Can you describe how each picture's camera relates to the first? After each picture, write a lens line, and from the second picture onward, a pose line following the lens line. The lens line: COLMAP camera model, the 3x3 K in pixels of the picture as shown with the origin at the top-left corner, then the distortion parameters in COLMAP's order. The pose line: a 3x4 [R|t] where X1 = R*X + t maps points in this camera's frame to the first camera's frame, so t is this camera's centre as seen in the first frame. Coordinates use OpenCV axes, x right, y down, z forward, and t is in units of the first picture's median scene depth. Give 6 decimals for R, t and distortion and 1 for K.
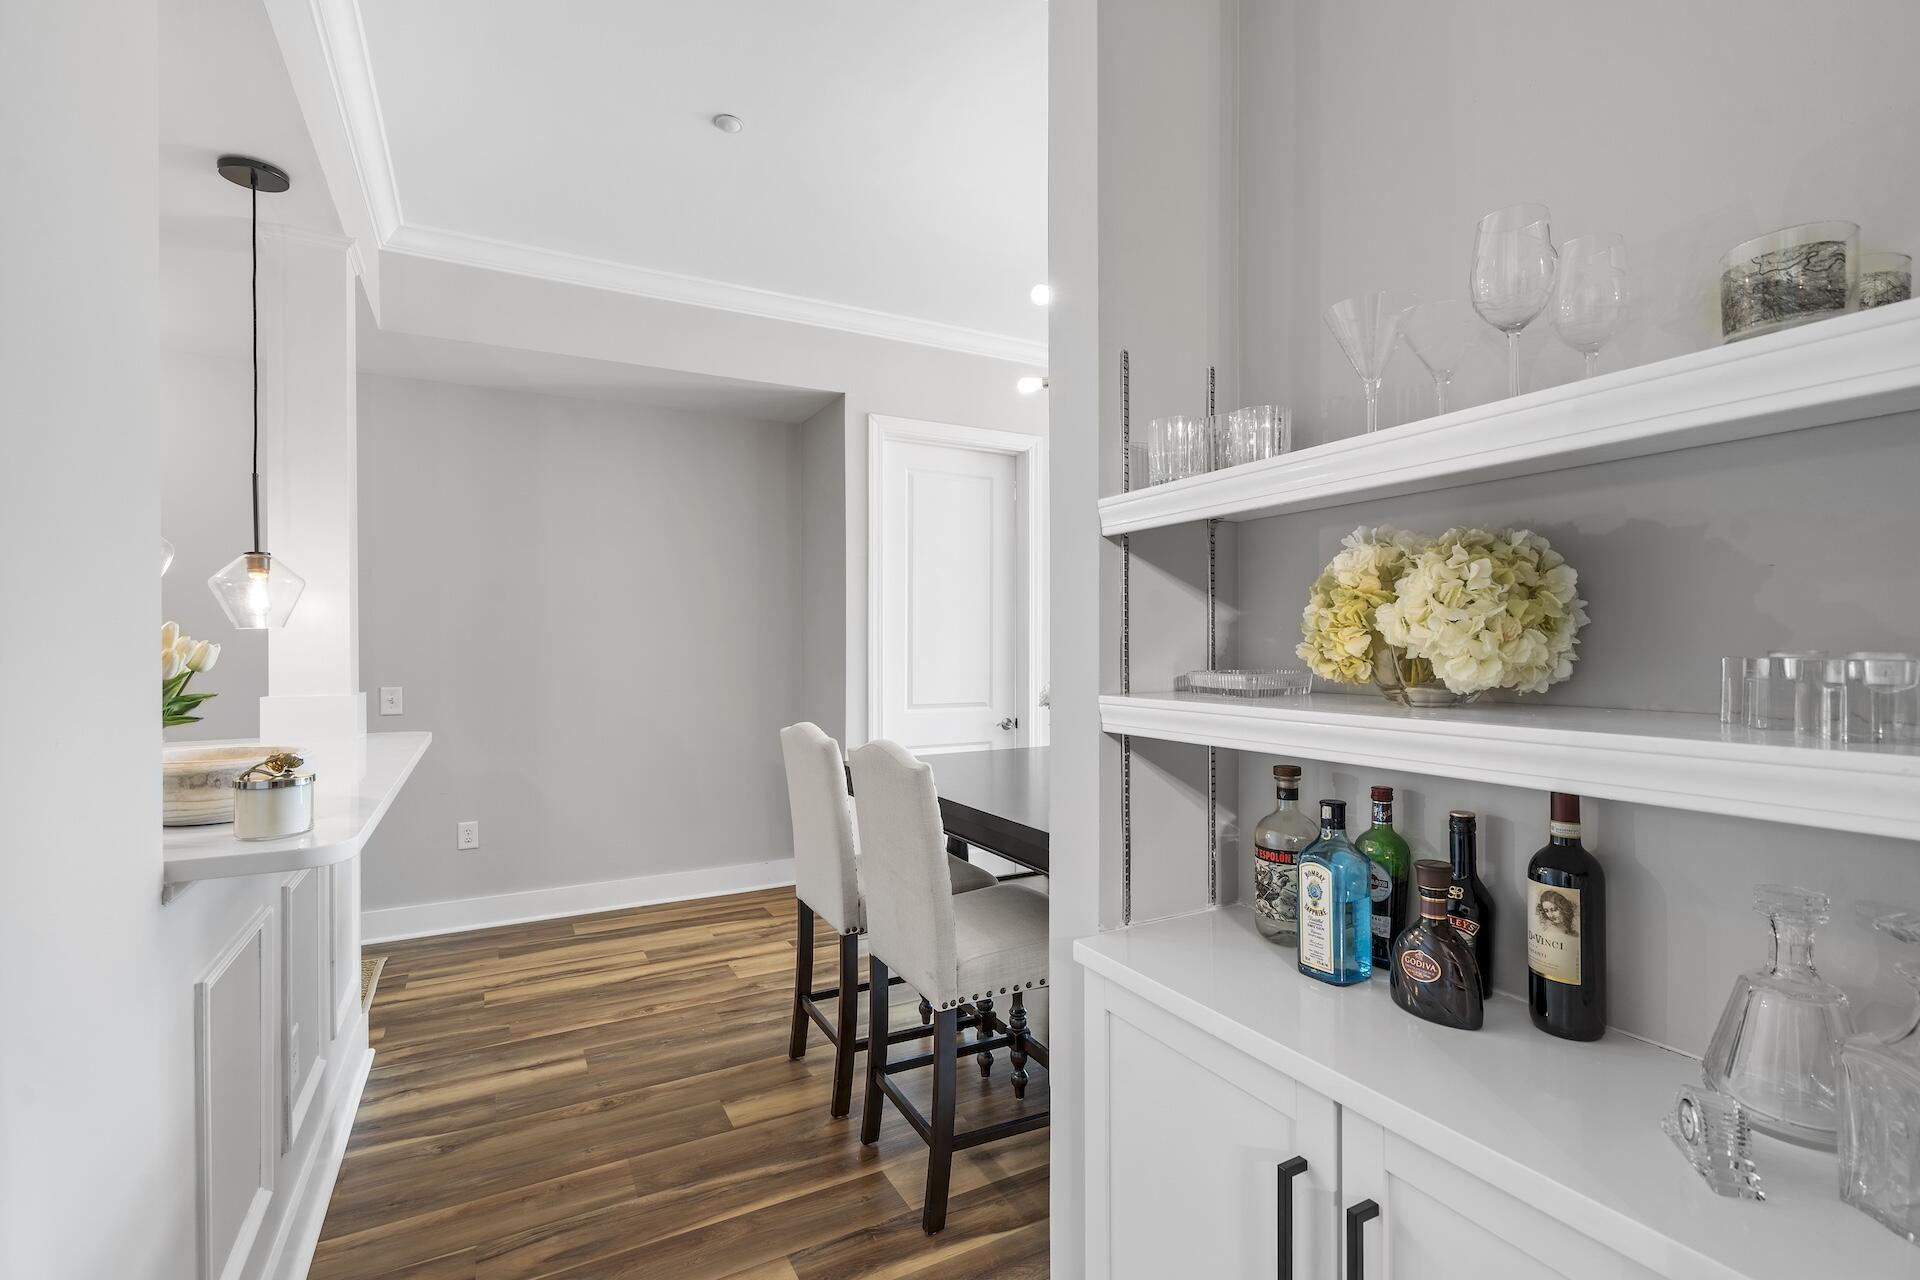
lens RADIAL K [[865.3, 0, 961.7], [0, 865.3, 646.7], [0, 0, 1]] dist [-0.004749, 0.002419]
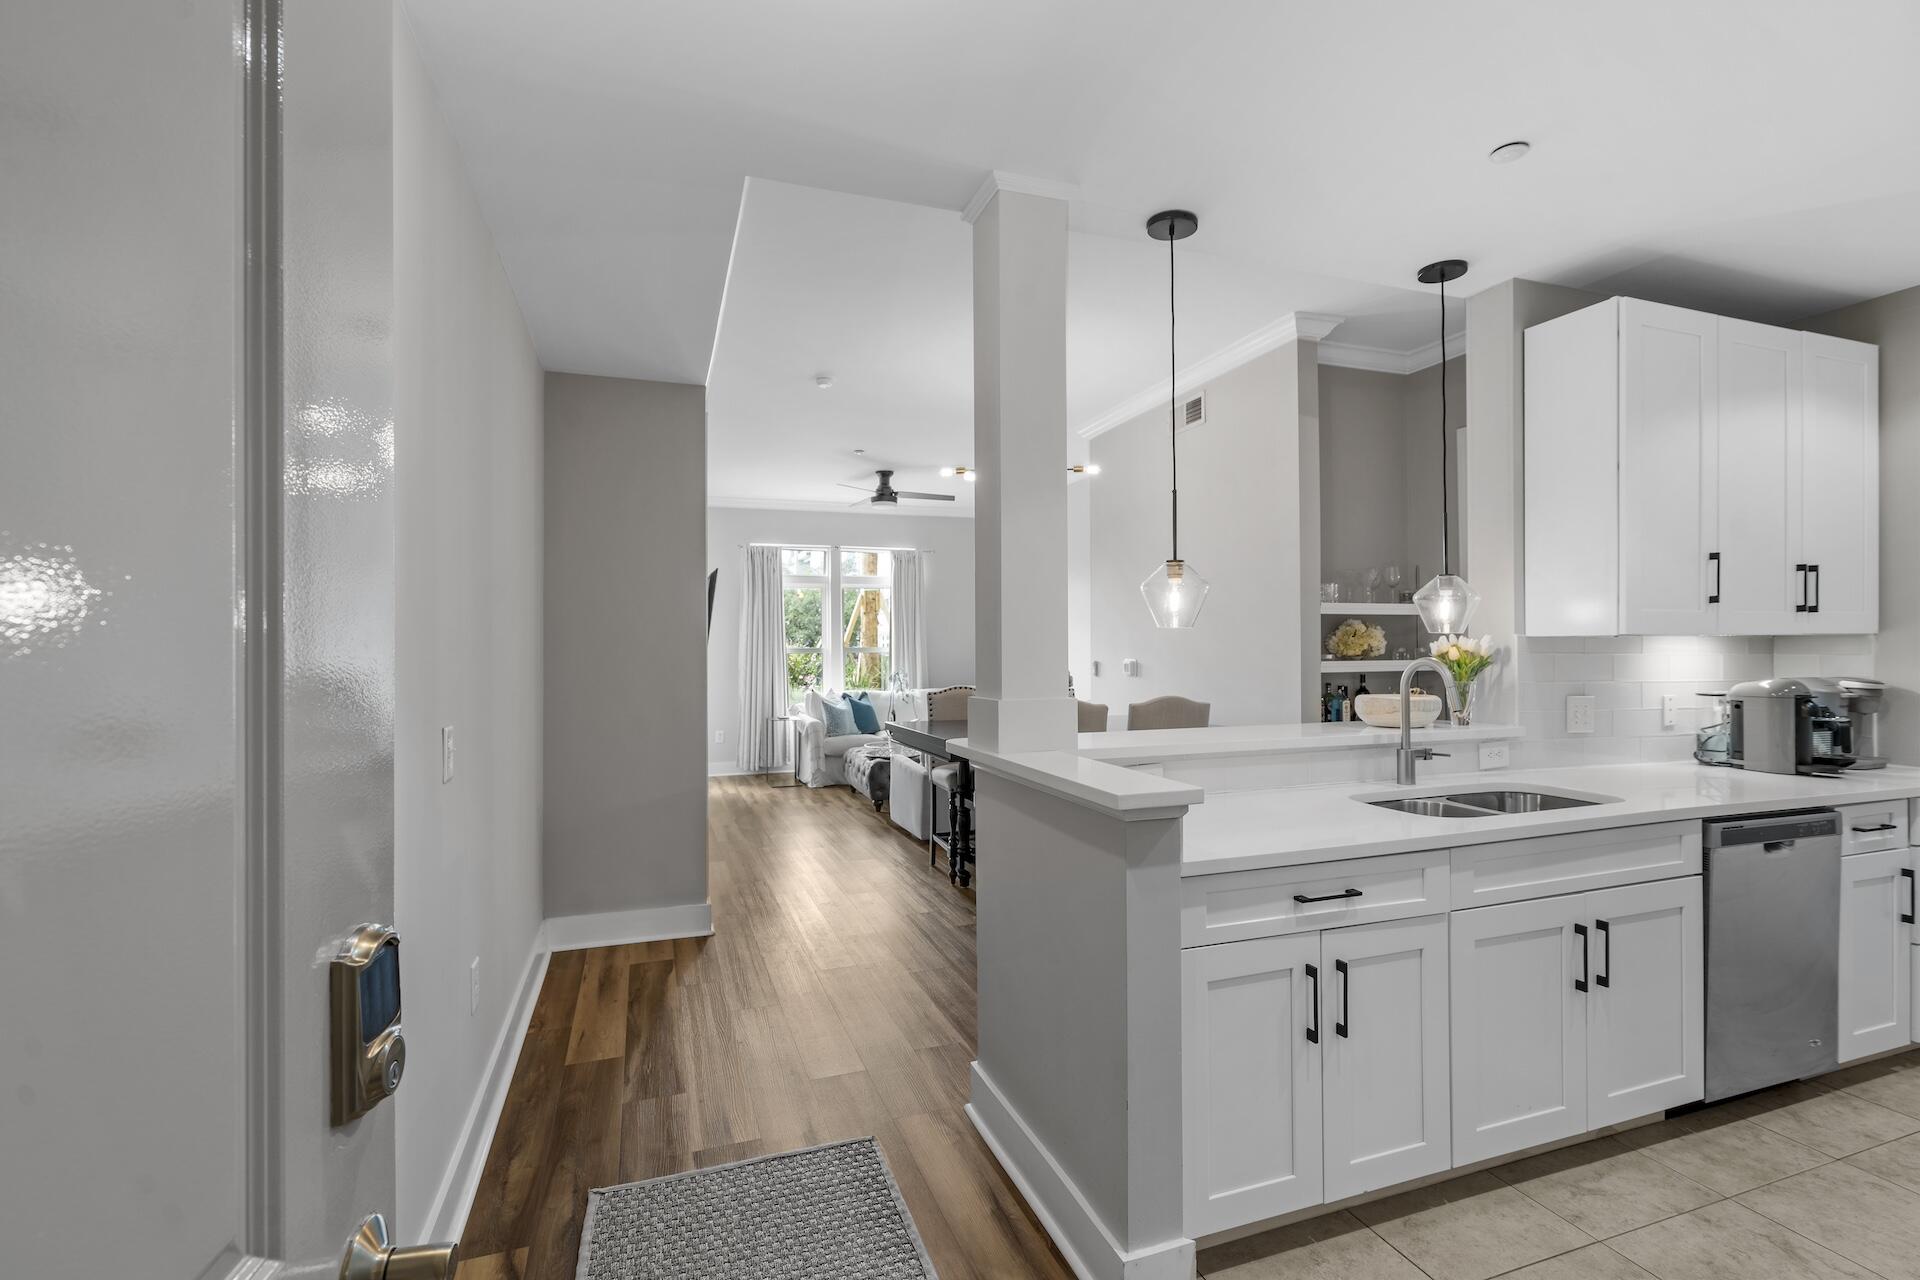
lens RADIAL K [[865.3, 0, 956.2], [0, 865.3, 644.5], [0, 0, 1]] dist [-0.004749, 0.002419]
pose [[0.162577, 0.009166, 0.986653, -1.968877], [0.008793, 0.999904, -0.010738, 0.009289], [-0.986657, 0.010421, 0.162481, 1.086901]]
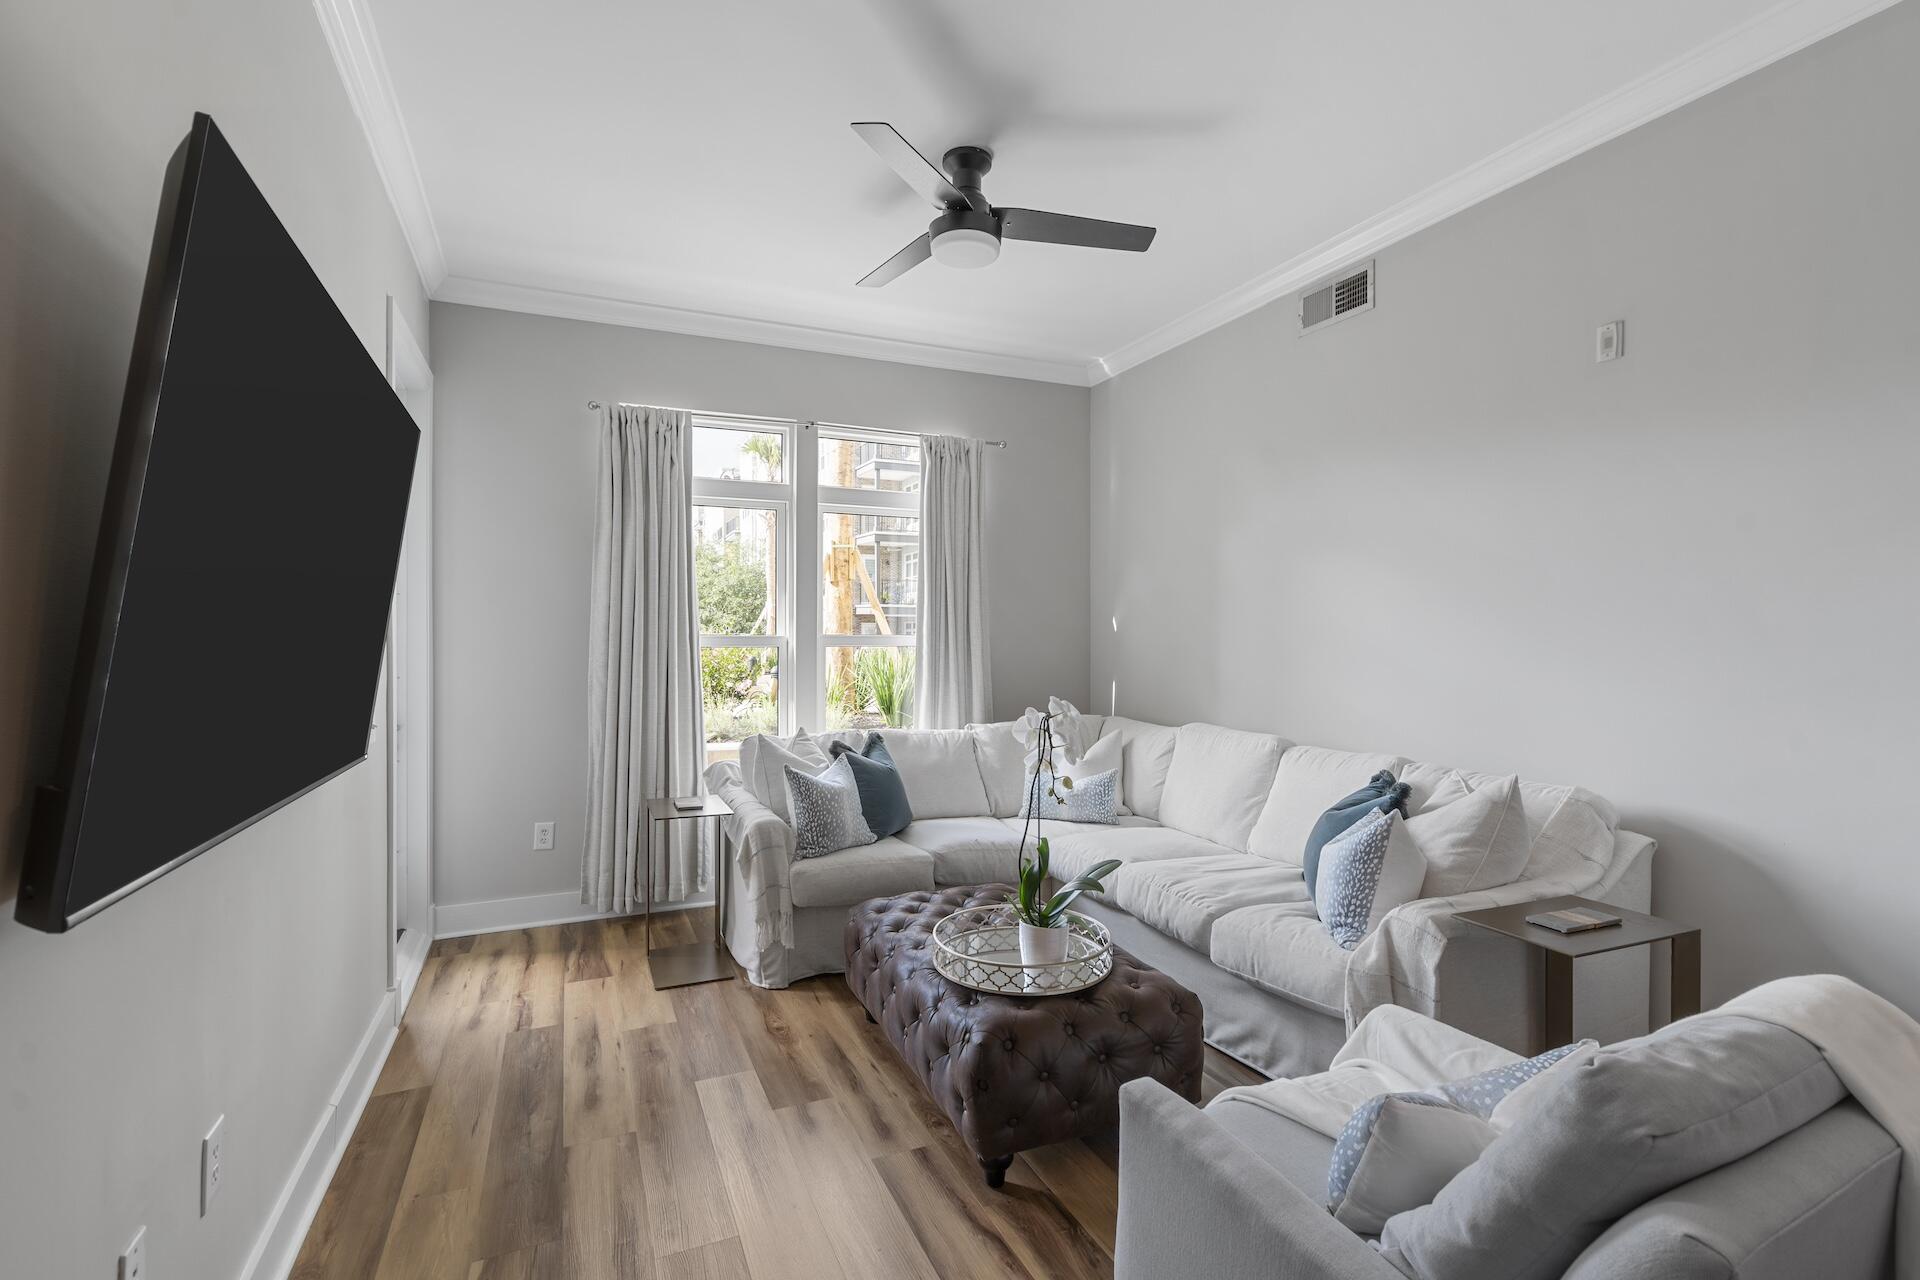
lens RADIAL K [[865.3, 0, 967.0], [0, 865.3, 636.5], [0, 0, 1]] dist [-0.004749, 0.002419]
pose [[0.070577, 0.009328, 0.997463, 0.288114], [0.002130, 0.999953, -0.009502, -0.005549], [-0.997504, 0.002795, 0.070553, 1.897337]]
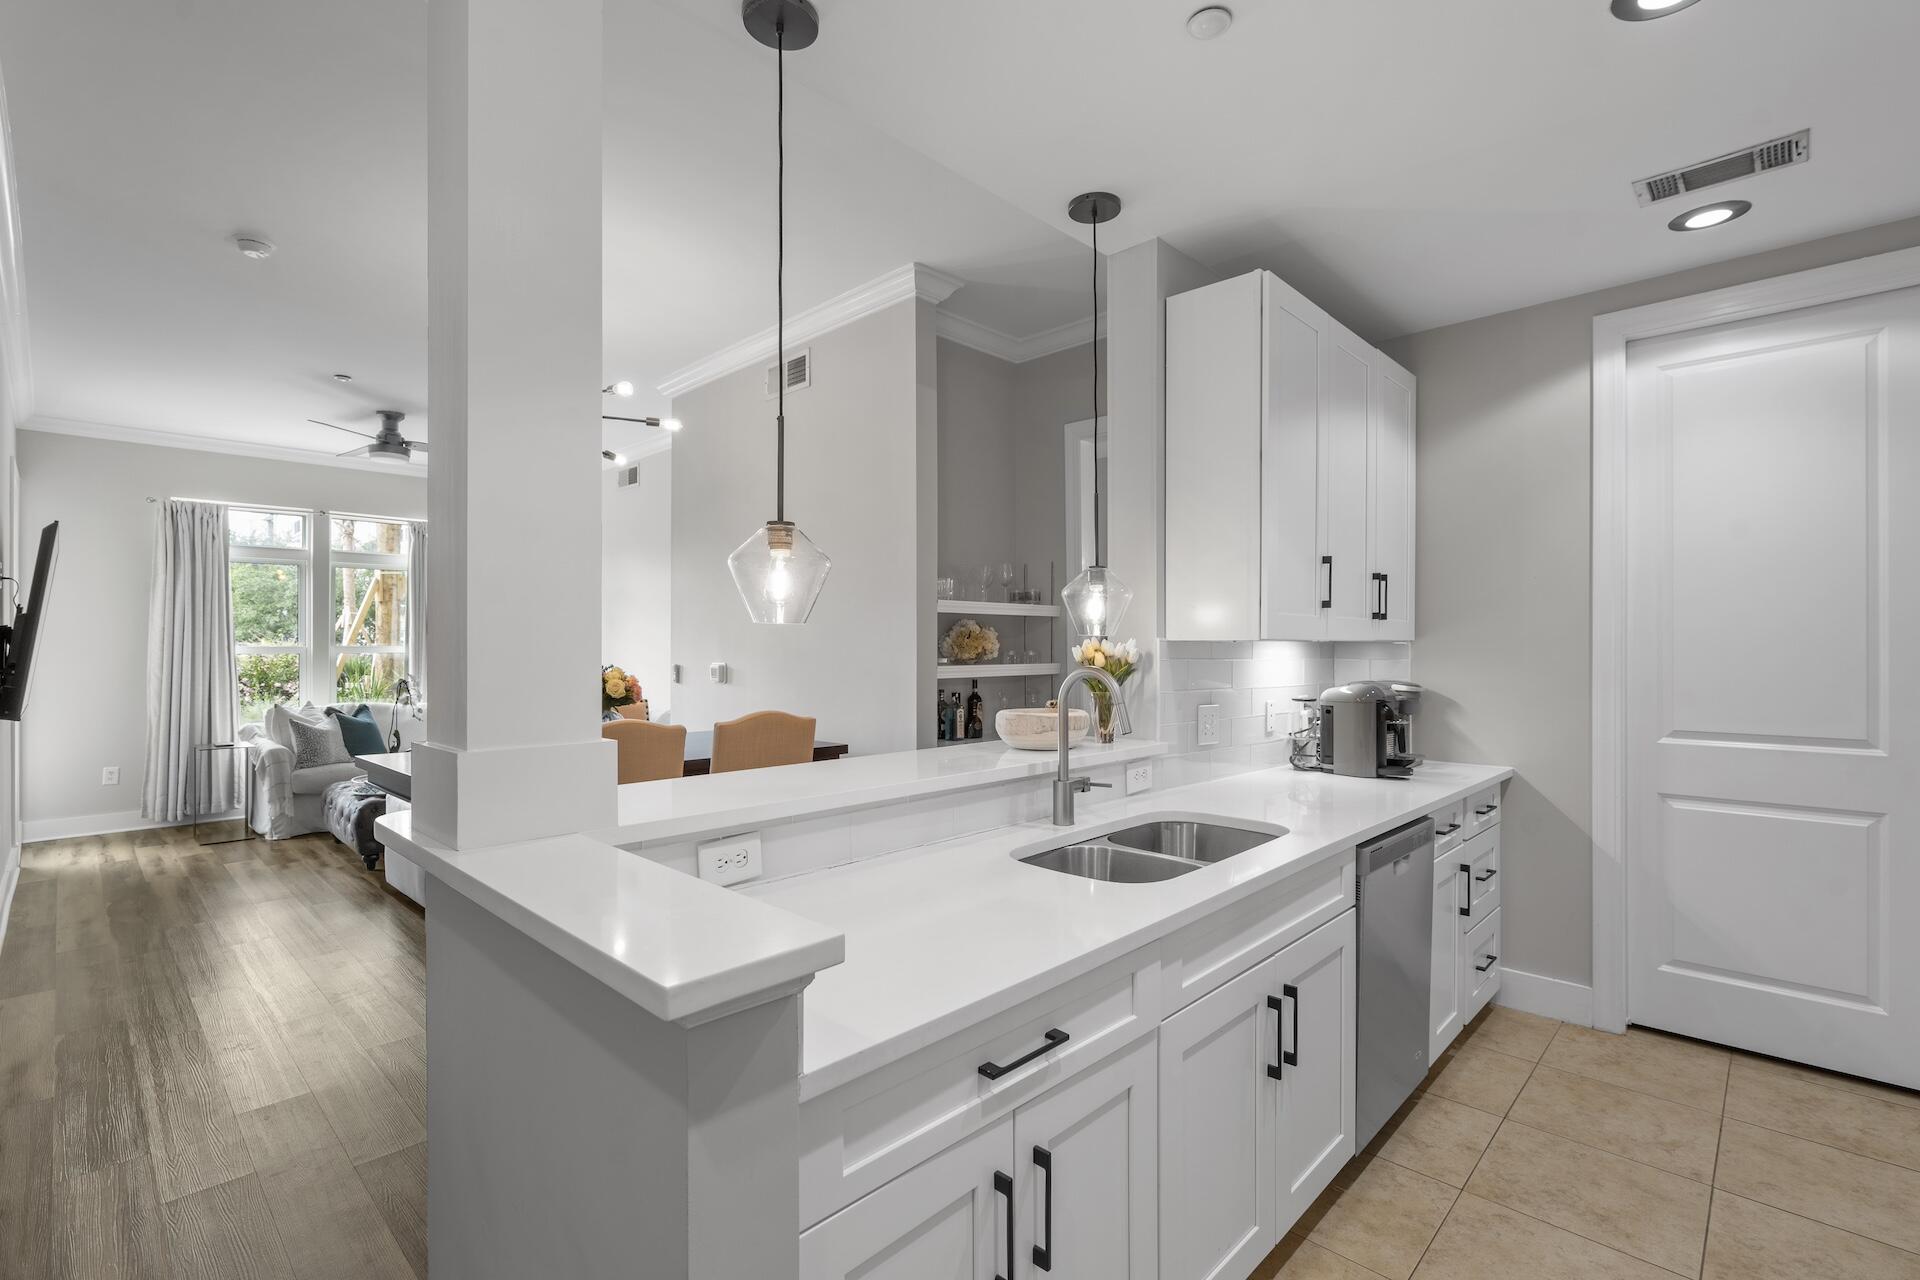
lens RADIAL K [[865.3, 0, 959.9], [0, 865.3, 644.6], [0, 0, 1]] dist [-0.004749, 0.002419]
pose [[-0.297539, 0.007656, 0.954679, -1.569986], [0.006323, 0.999962, -0.006048, 0.001409], [-0.954689, 0.004237, -0.297576, 1.062829]]
